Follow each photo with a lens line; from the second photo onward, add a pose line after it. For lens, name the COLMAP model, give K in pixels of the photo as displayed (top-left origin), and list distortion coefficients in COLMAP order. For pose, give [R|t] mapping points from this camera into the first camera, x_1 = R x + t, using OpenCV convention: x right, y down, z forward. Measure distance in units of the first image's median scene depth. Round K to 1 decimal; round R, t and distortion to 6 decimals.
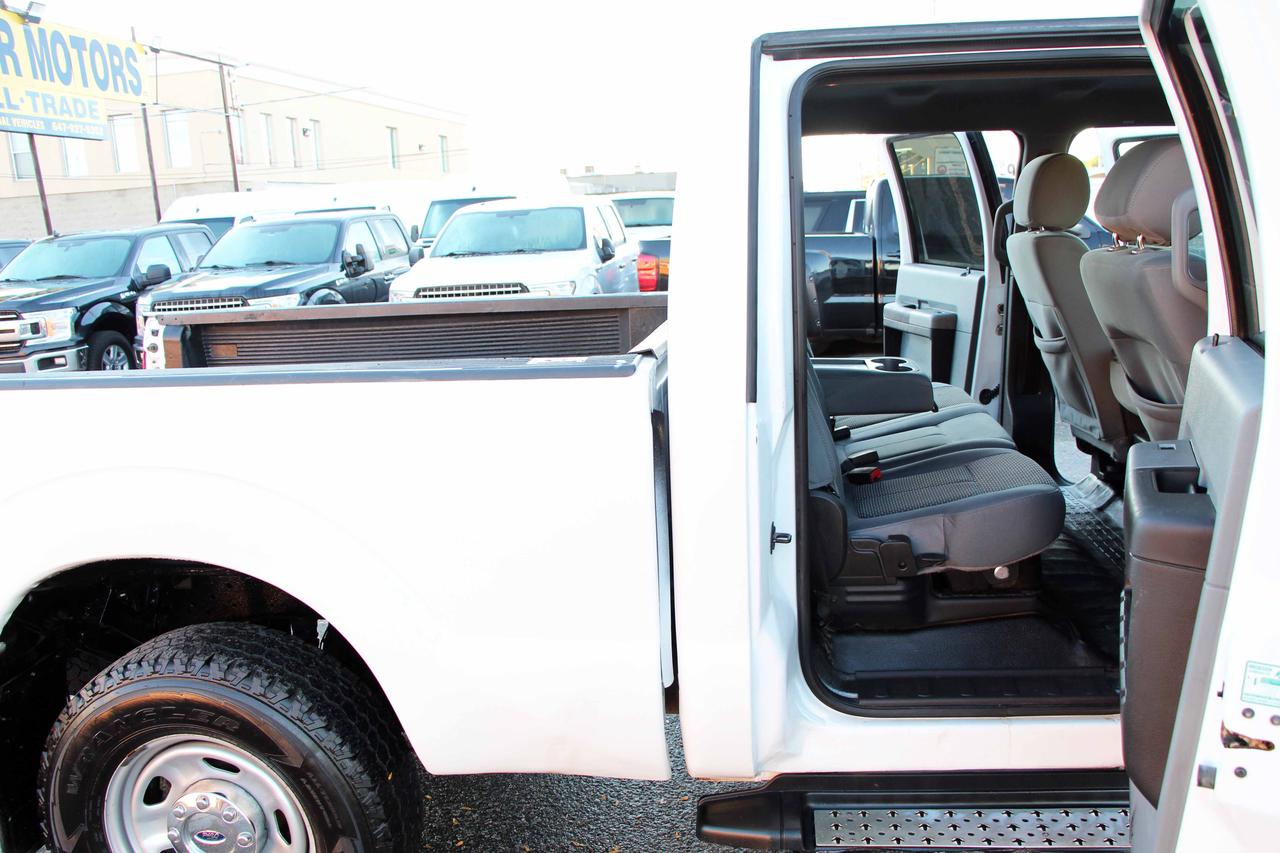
lens RADIAL K [[1037.0, 0, 647.5], [0, 1037.0, 421.5], [0, 0, 1]] dist [-0.147688, 0.070287]
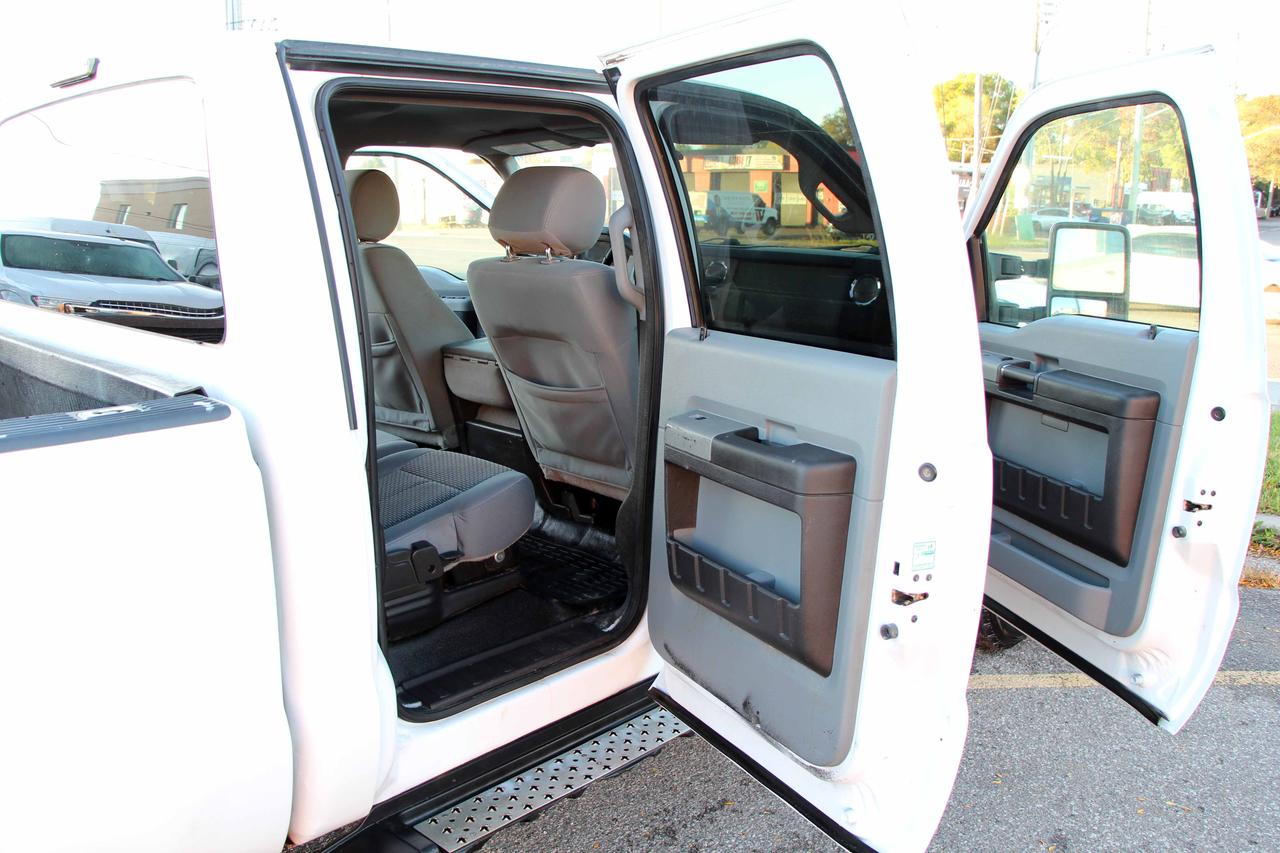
lens RADIAL K [[1037.0, 0, 648.0], [0, 1037.0, 420.4], [0, 0, 1]] dist [-0.147688, 0.070287]
pose [[0.610293, -0.123476, 0.782493, -0.413131], [0.127961, 0.990172, 0.056446, -0.039588], [-0.781772, 0.065680, 0.620095, 0.171539]]
